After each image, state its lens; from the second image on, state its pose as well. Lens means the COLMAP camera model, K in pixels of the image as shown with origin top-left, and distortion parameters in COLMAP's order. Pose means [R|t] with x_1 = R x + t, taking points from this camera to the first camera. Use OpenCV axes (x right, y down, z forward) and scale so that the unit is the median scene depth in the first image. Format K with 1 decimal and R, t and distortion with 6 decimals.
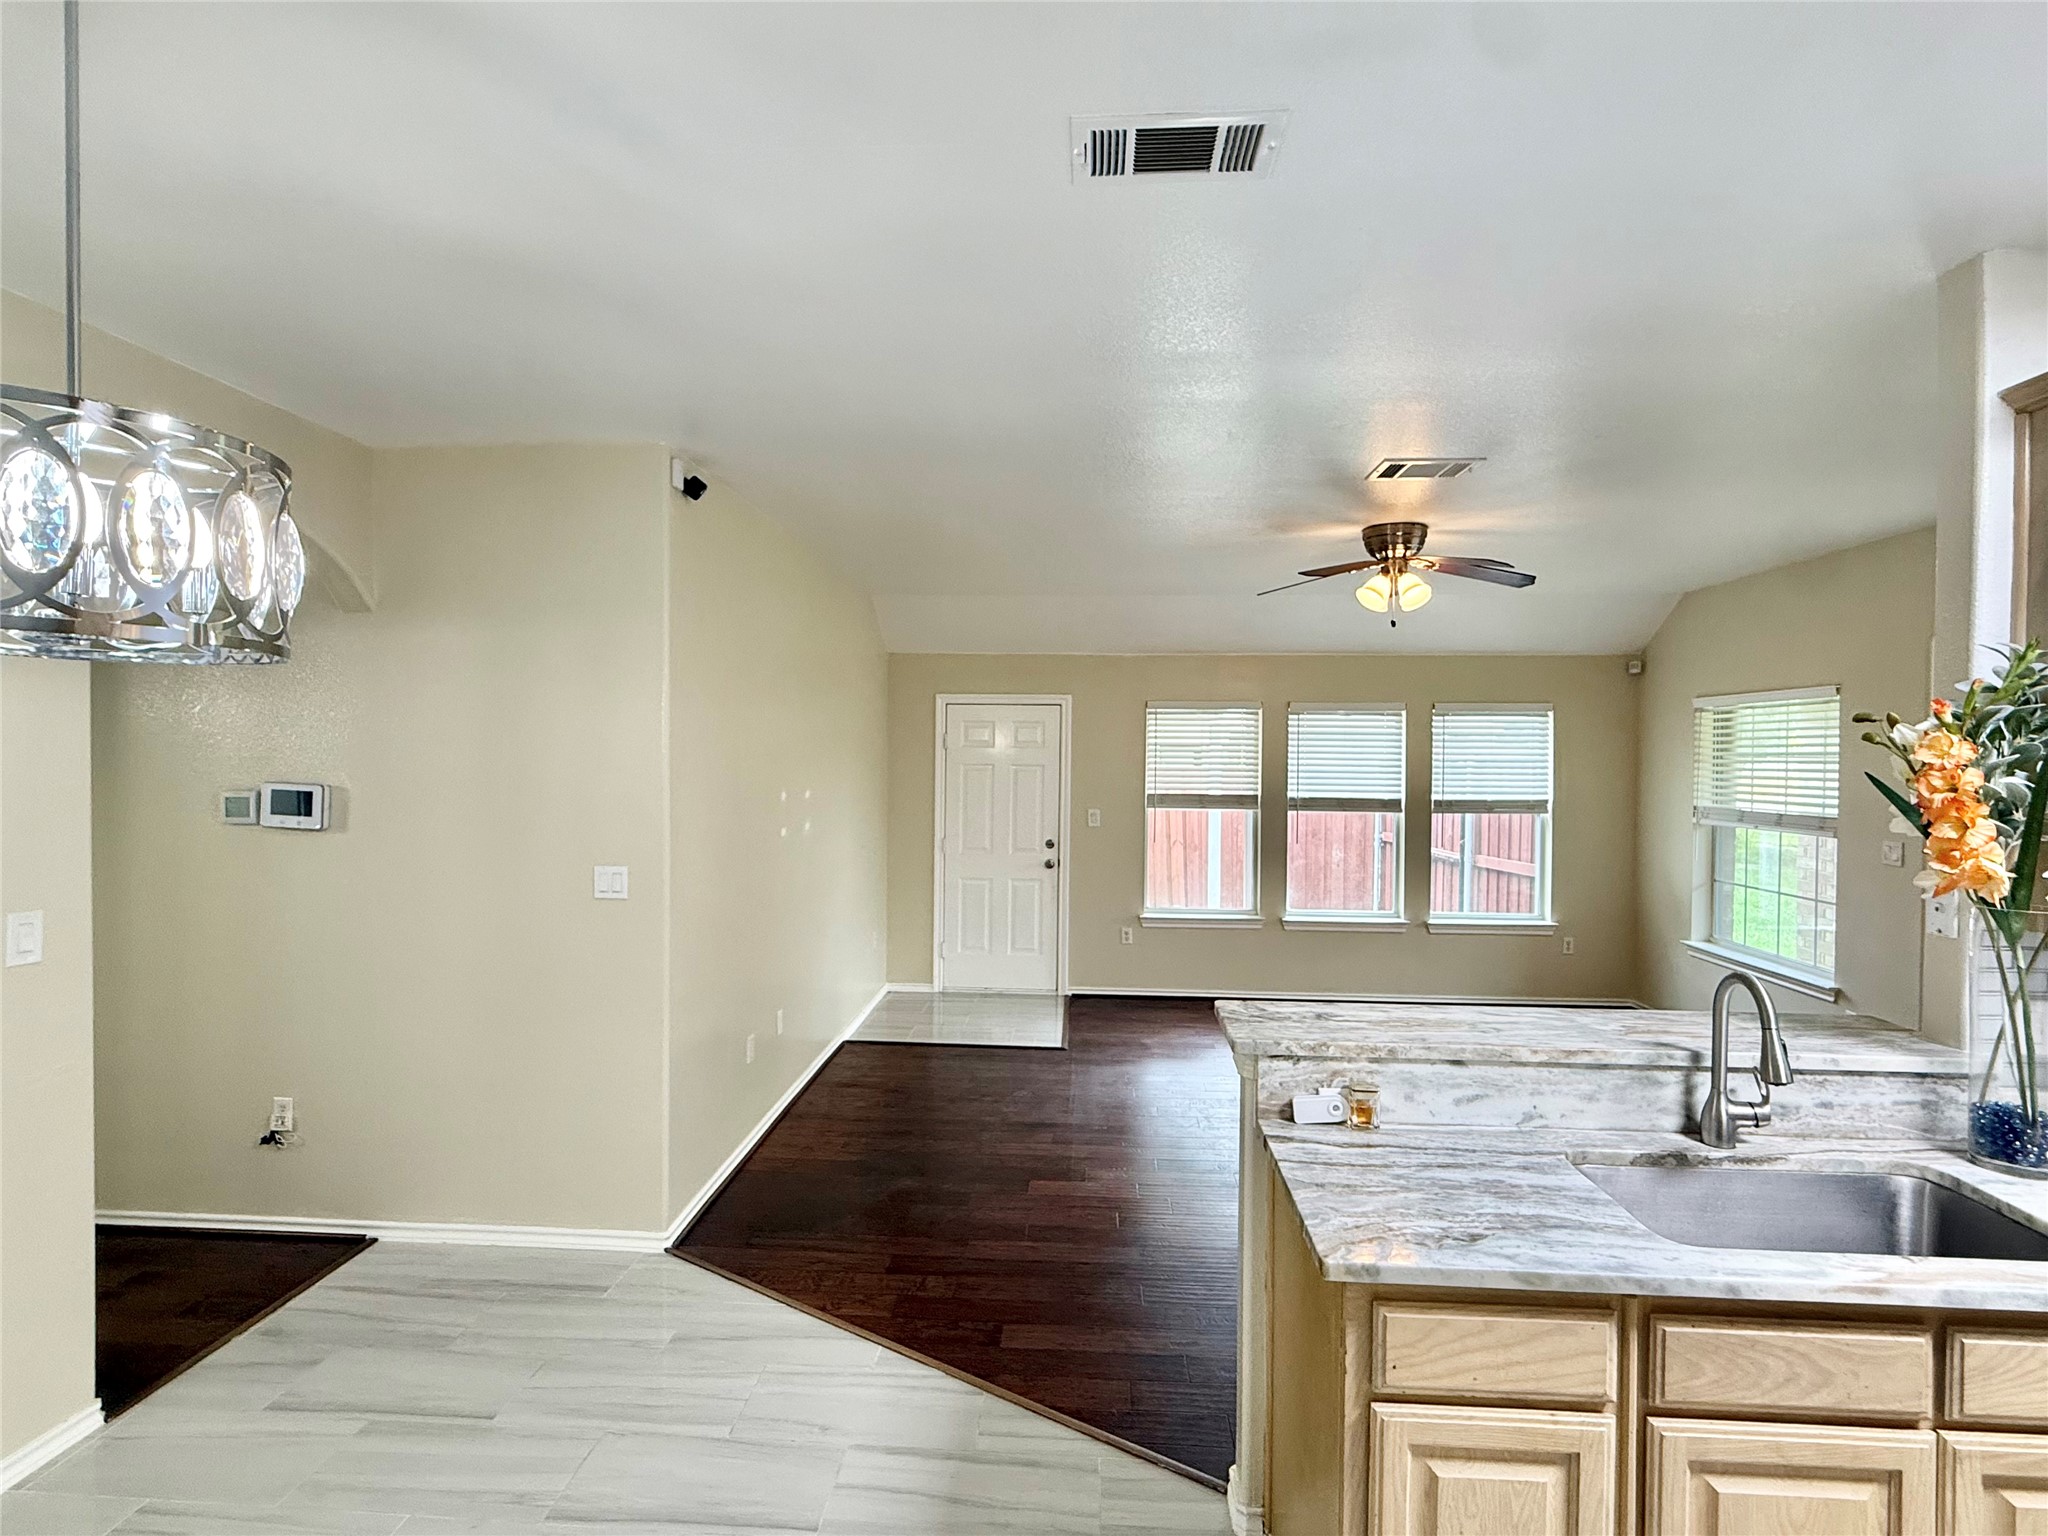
lens RADIAL K [[1008.4, 0, 1024.1], [0, 1008.4, 771.1], [0, 0, 1]] dist [0.000222, -0.000545]
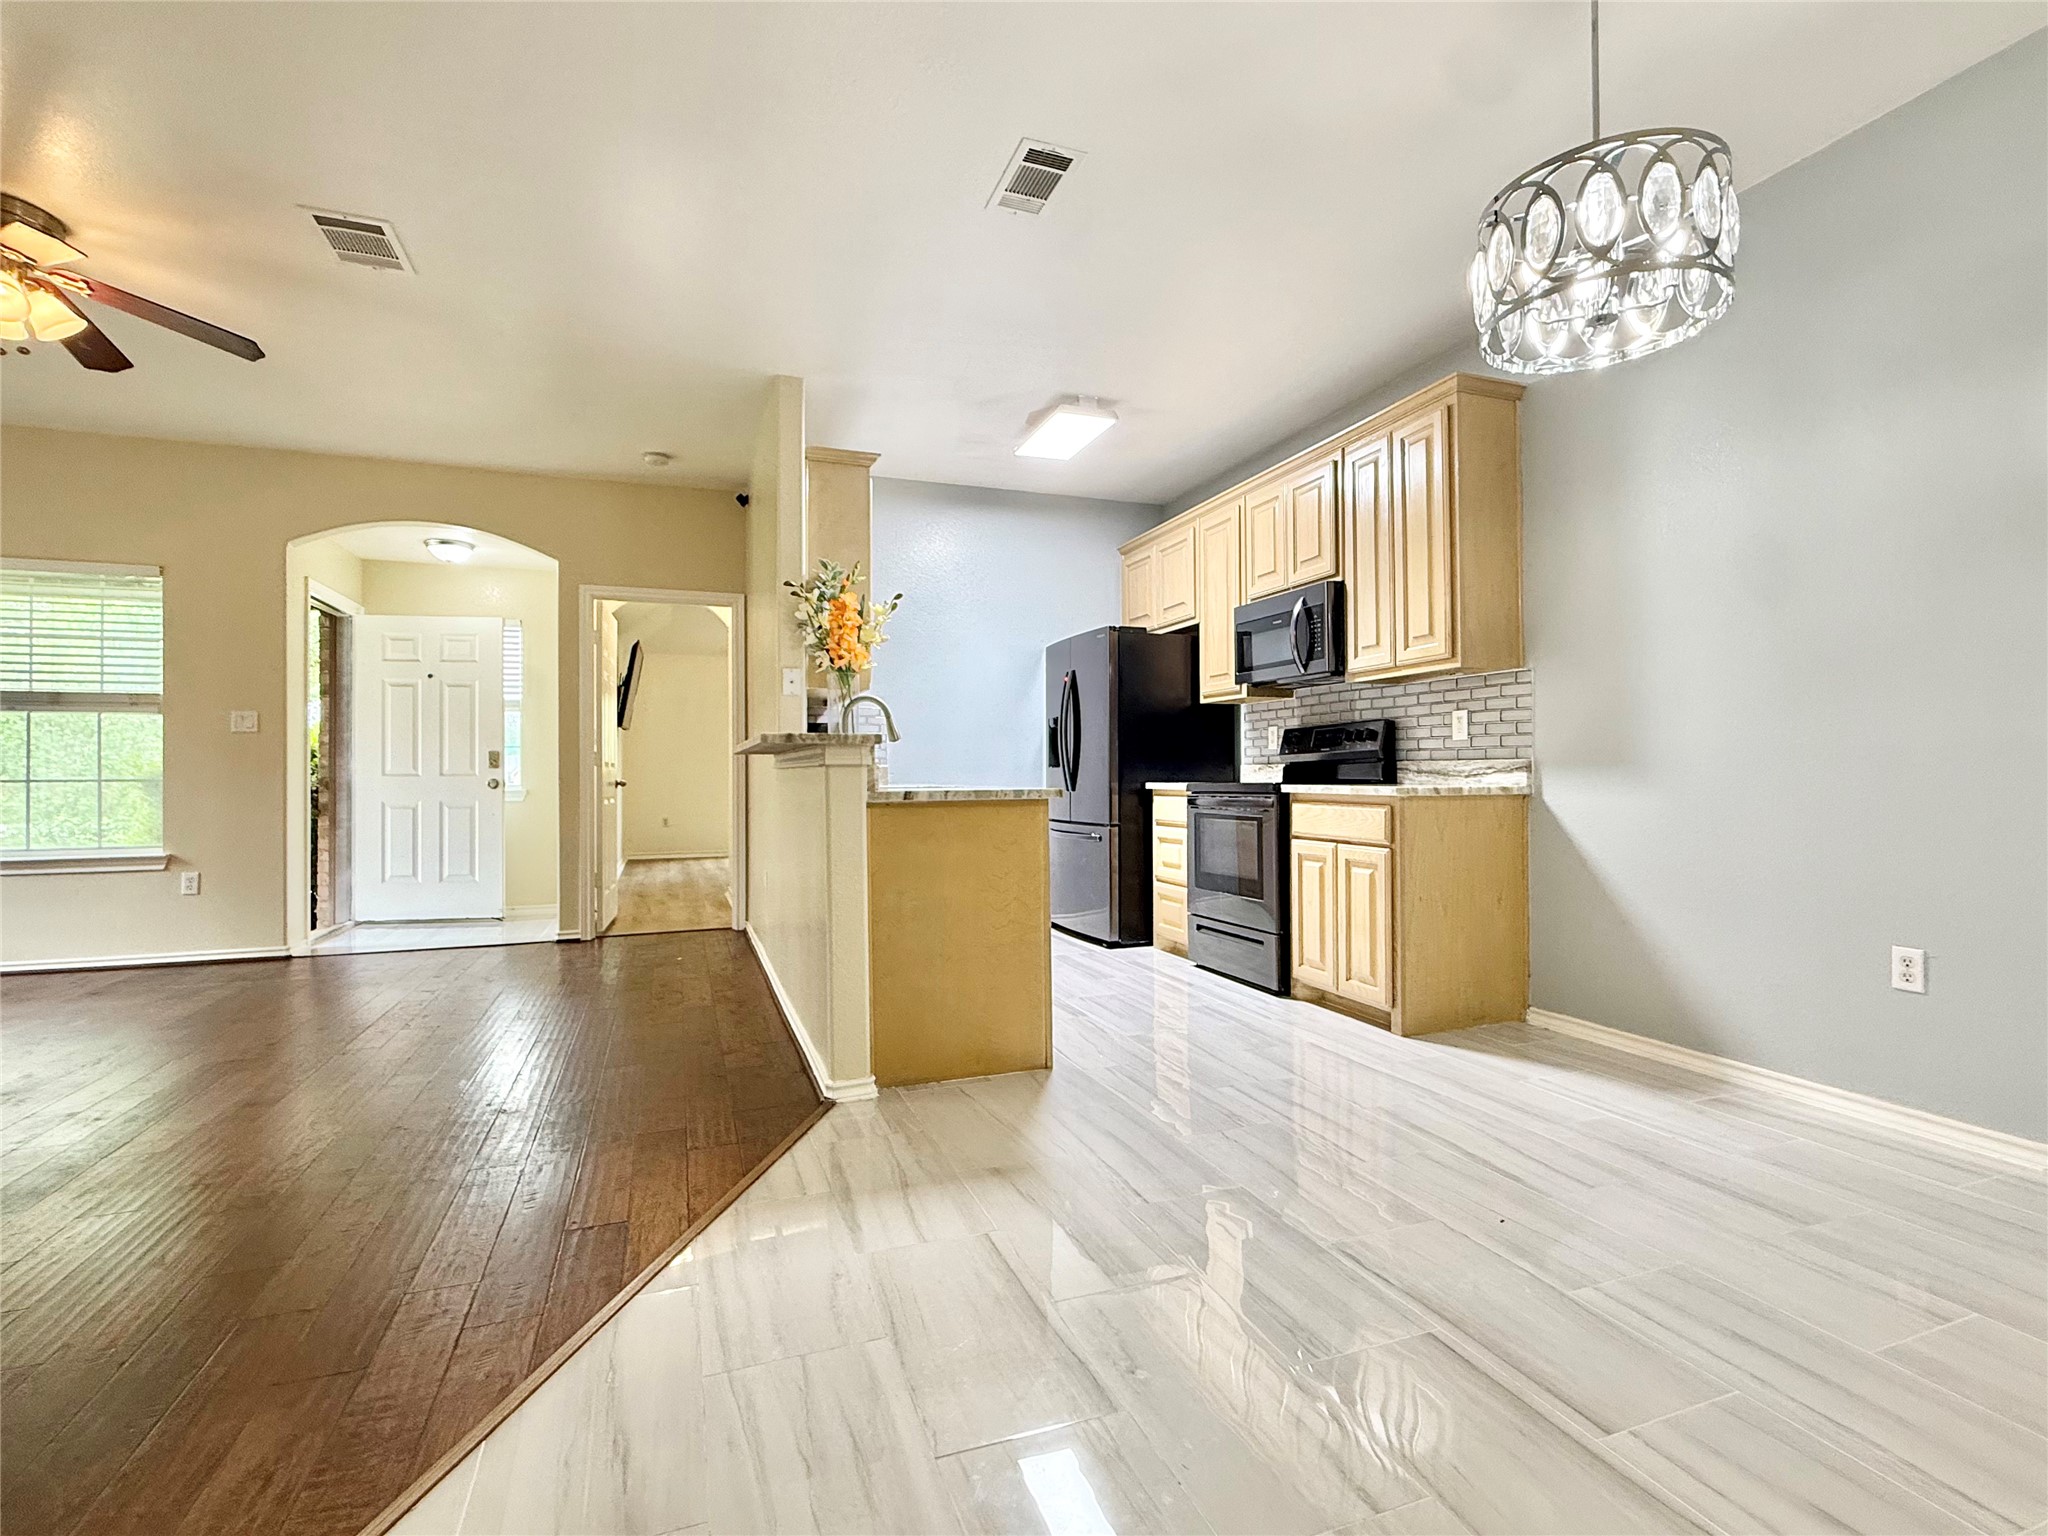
lens RADIAL K [[952.9, 0, 1024.5], [0, 952.9, 767.9], [0, 0, 1]] dist [0.000582, 0.000047]
pose [[-0.406350, 0.001370, 0.913717, -0.463711], [0.016823, 0.999841, 0.005982, 0.132960], [-0.913563, 0.017803, -0.406308, 0.584052]]
